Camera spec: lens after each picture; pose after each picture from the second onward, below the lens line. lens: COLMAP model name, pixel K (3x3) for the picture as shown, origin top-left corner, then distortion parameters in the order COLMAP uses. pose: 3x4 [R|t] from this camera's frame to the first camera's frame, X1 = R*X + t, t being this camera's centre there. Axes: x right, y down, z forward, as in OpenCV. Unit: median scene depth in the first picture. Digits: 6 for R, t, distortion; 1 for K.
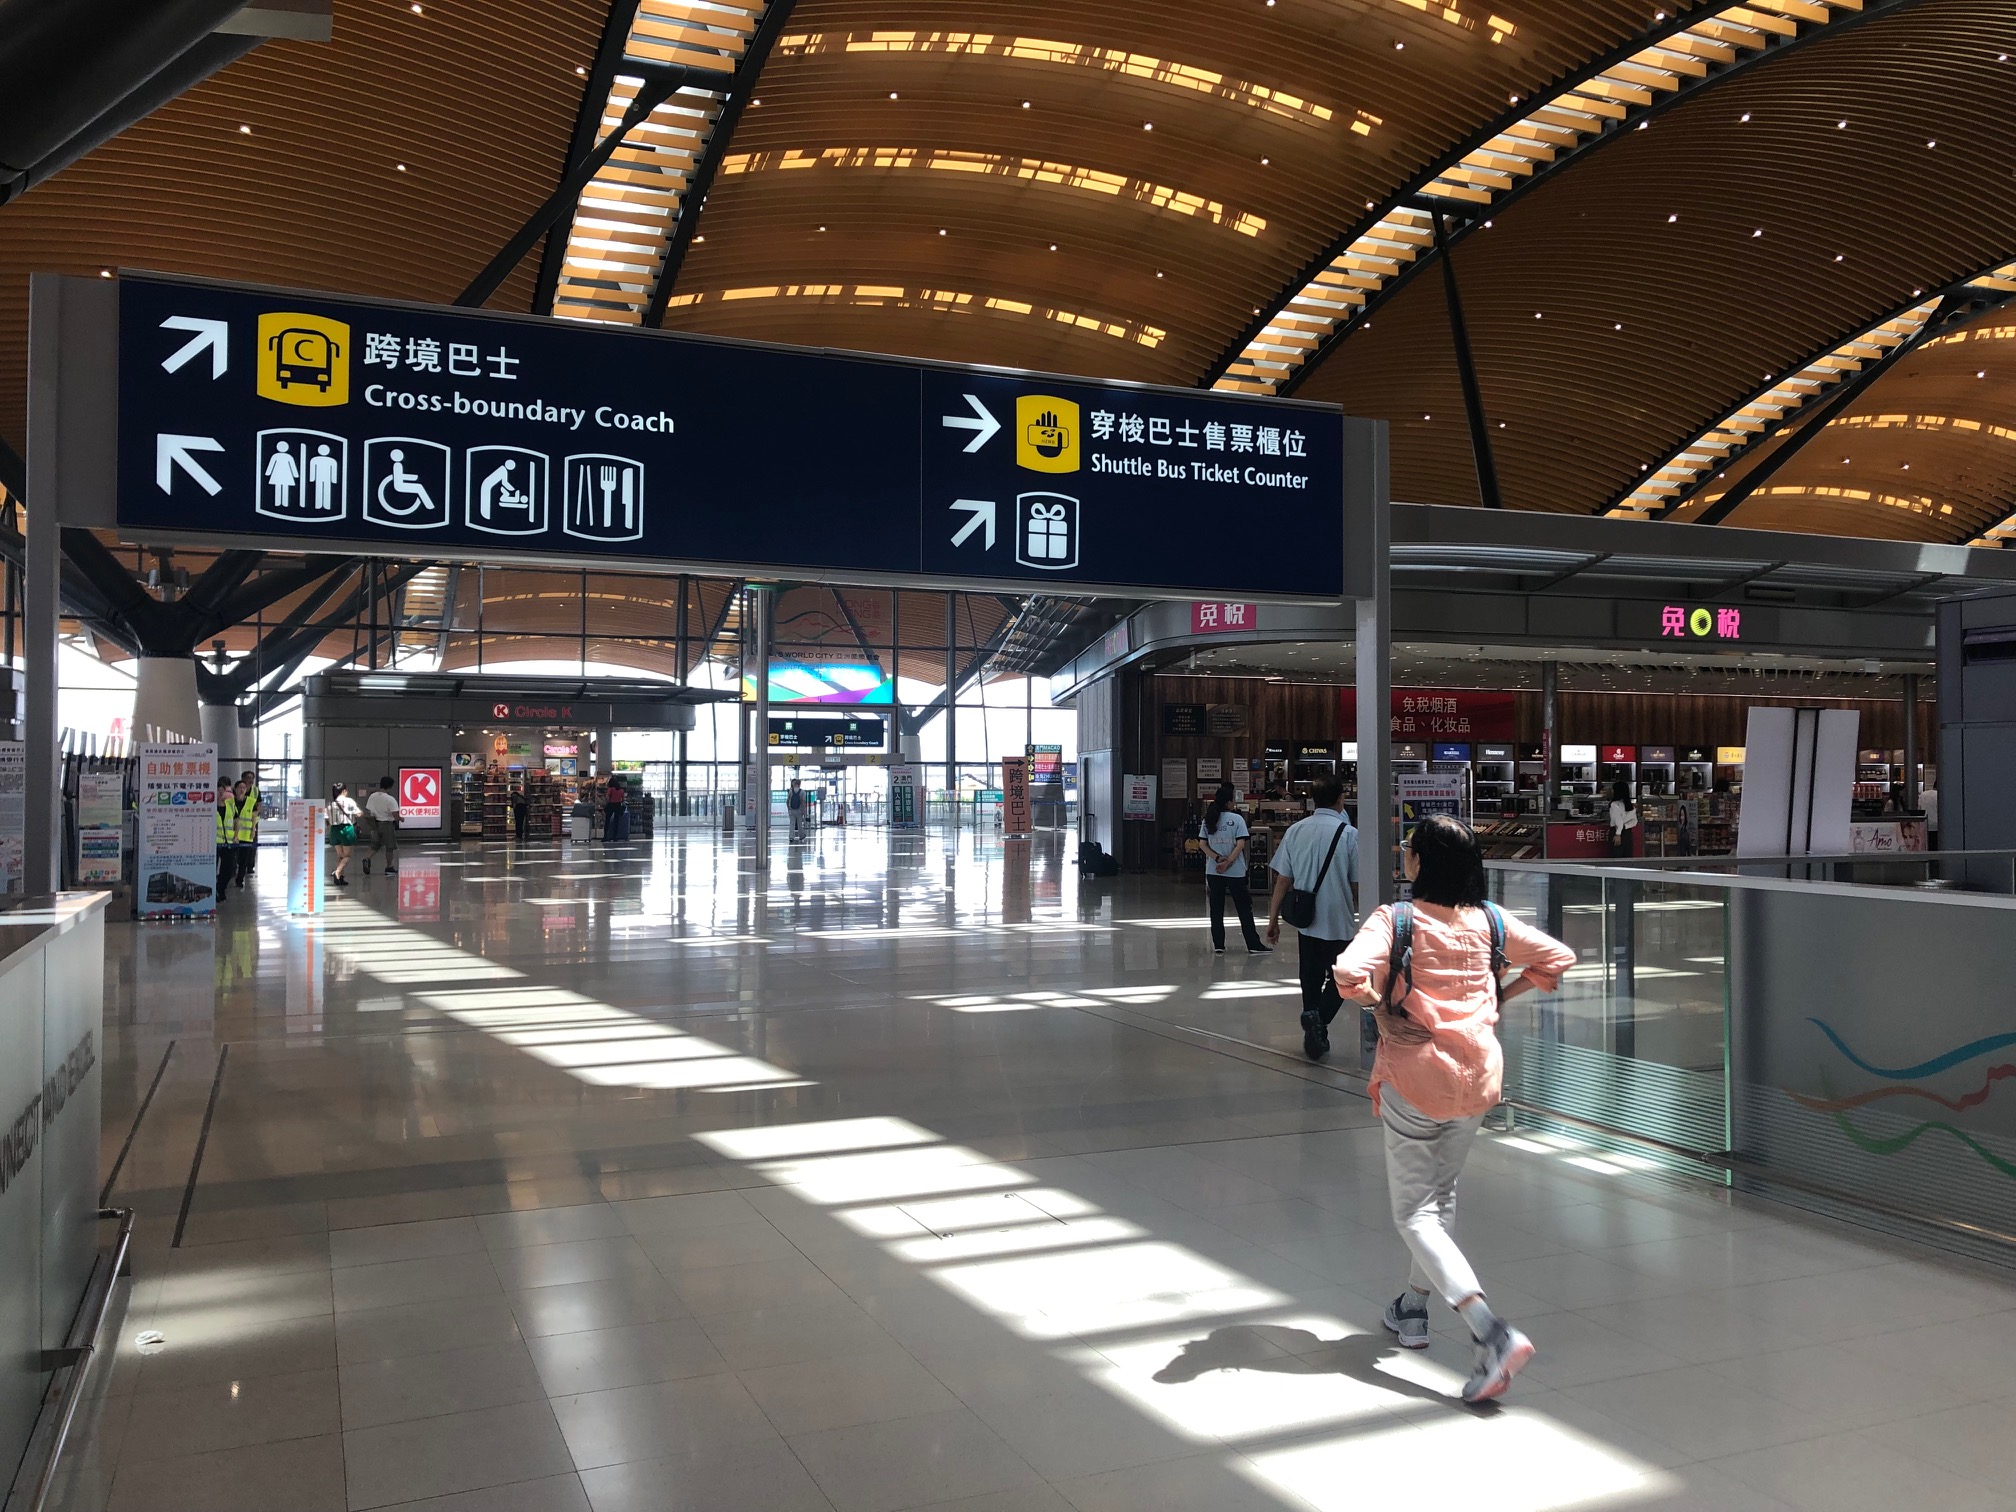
lens RADIAL K [[1663.6, 0, 1006.8], [0, 1663.6, 755.2], [0, 0, 1]] dist [0.013578, 0.003442]
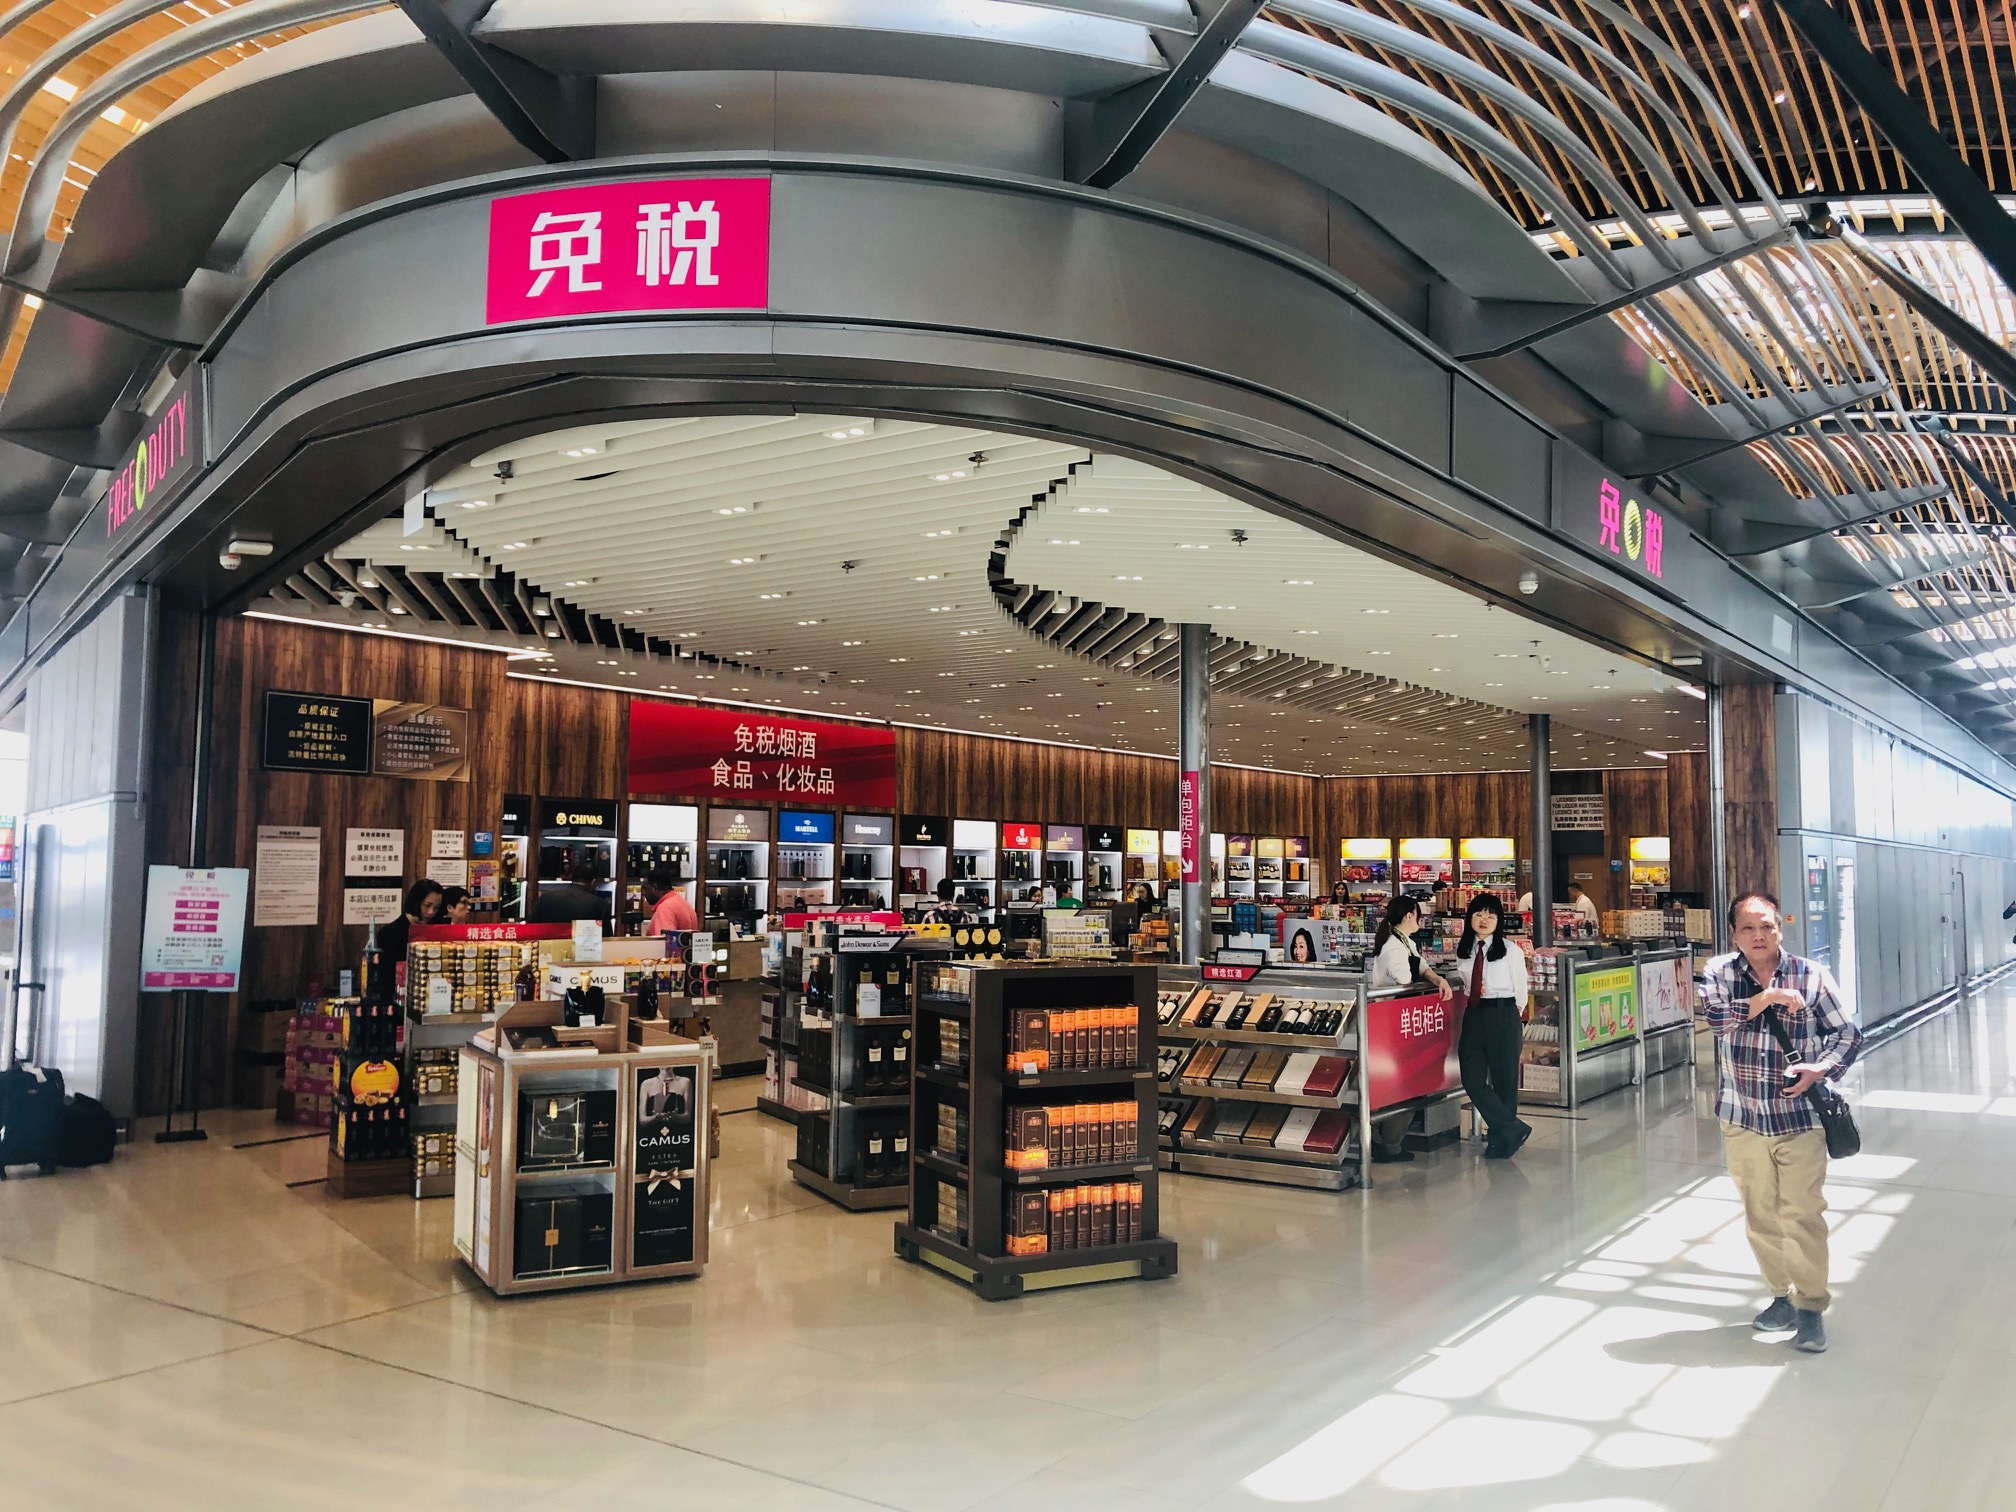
lens RADIAL K [[1663.6, 0, 1004.5], [0, 1663.6, 748.5], [0, 0, 1]] dist [0.013578, 0.003442]
pose [[0.850770, 0.042353, 0.523828, 0.034617], [-0.011458, 0.998005, -0.062082, 0.005986], [-0.525413, 0.046815, 0.849559, 0.550847]]
